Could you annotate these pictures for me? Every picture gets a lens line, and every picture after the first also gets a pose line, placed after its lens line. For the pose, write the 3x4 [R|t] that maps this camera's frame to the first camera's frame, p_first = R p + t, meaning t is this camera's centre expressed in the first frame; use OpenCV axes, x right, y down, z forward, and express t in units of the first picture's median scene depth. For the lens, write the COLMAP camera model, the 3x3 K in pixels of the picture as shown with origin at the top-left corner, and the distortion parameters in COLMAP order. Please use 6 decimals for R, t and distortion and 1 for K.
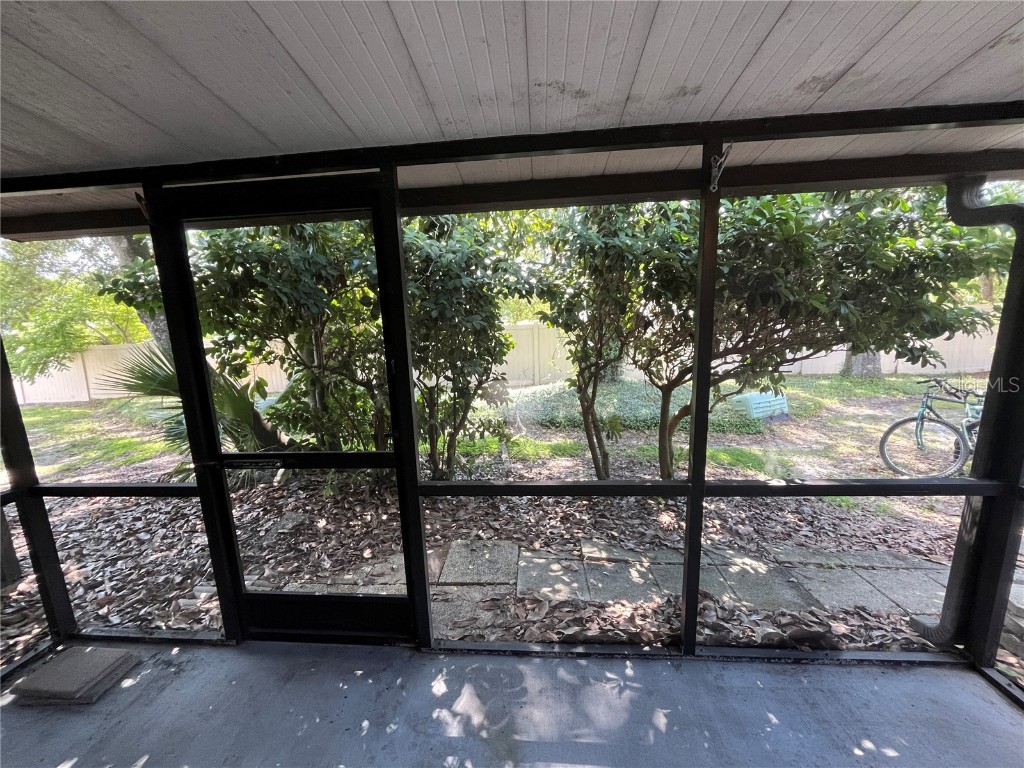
lens RADIAL K [[414.7, 0, 510.9], [0, 414.7, 380.8], [0, 0, 1]] dist [-0.003713, 0.001139]
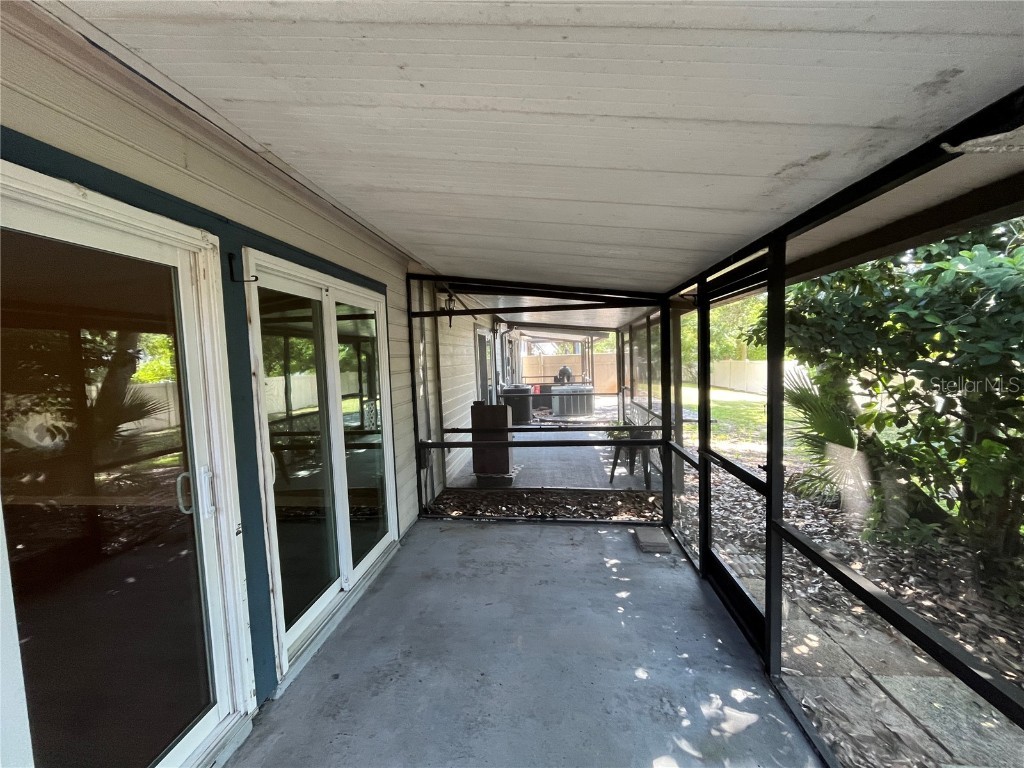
lens RADIAL K [[414.7, 0, 511.3], [0, 414.7, 385.8], [0, 0, 1]] dist [-0.003713, 0.001139]
pose [[-0.023195, 0.108012, -0.993879, 0.596433], [-0.123964, 0.986164, 0.110066, -0.098623], [0.992016, 0.125758, -0.009484, 0.190600]]
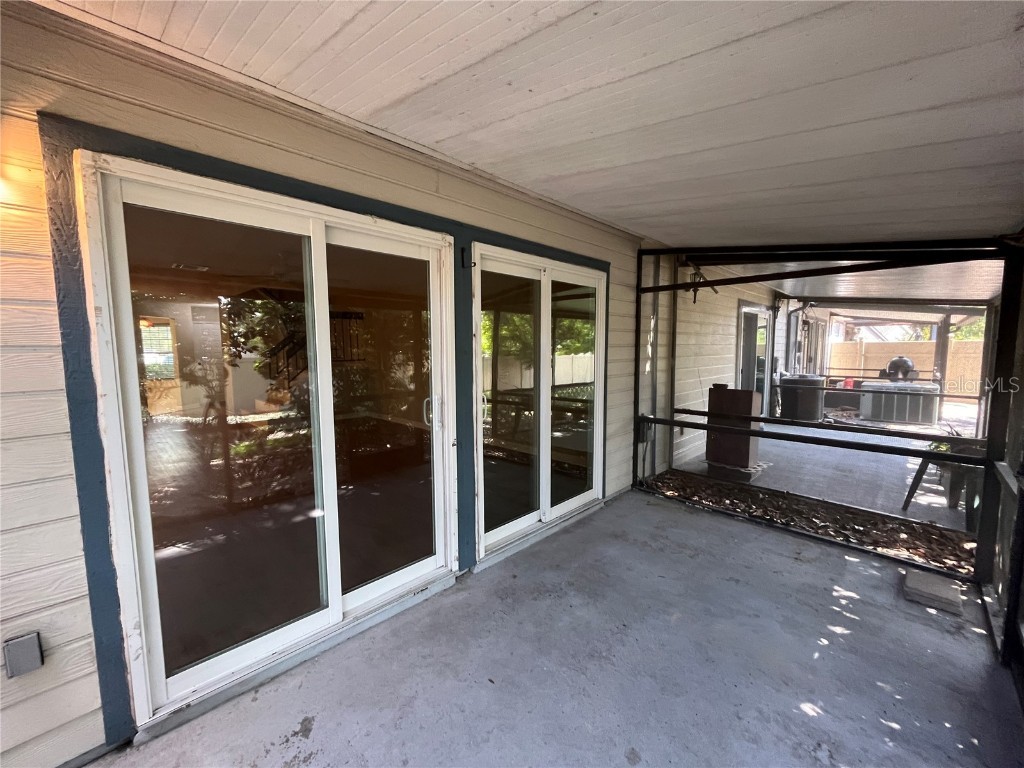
lens RADIAL K [[414.7, 0, 508.0], [0, 414.7, 384.6], [0, 0, 1]] dist [-0.003713, 0.001139]
pose [[-0.636261, 0.110734, -0.763485, 0.605533], [-0.094436, 0.971023, 0.219534, -0.094022], [0.765672, 0.211782, -0.607367, 0.433487]]
